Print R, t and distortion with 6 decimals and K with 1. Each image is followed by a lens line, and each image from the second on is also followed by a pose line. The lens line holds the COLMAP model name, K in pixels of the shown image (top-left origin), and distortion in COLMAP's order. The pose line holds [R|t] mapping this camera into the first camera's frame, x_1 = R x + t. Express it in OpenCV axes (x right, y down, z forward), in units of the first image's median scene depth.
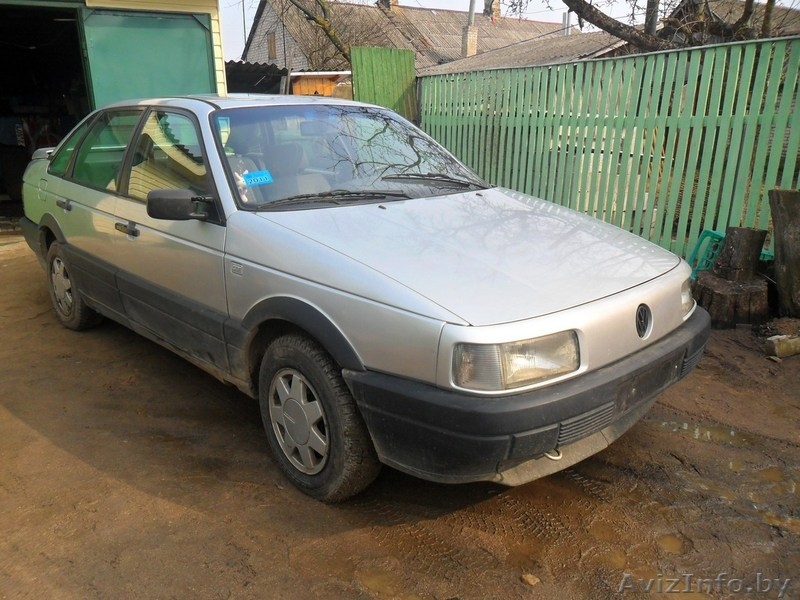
lens RADIAL K [[629.9, 0, 396.4], [0, 629.9, 298.6], [0, 0, 1]] dist [-0.009673, -0.002488]
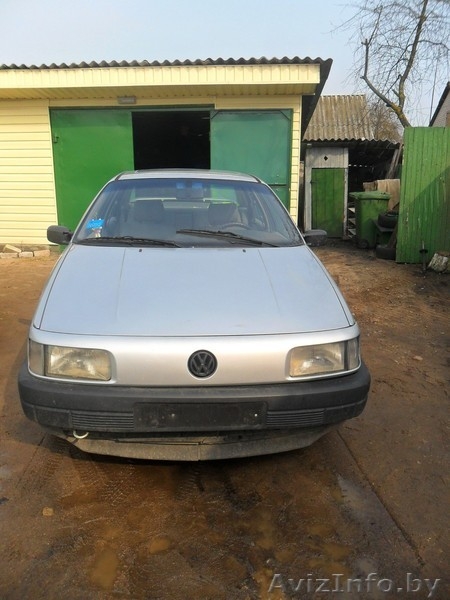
lens RADIAL K [[472.4, 0, 222.2], [0, 472.4, 300.6], [0, 0, 1]] dist [-0.009673, -0.002488]
pose [[0.785216, 0.177115, -0.593352, 0.760481], [-0.191131, 0.980757, 0.039820, -0.104707], [0.588987, 0.082140, 0.803958, 0.222821]]
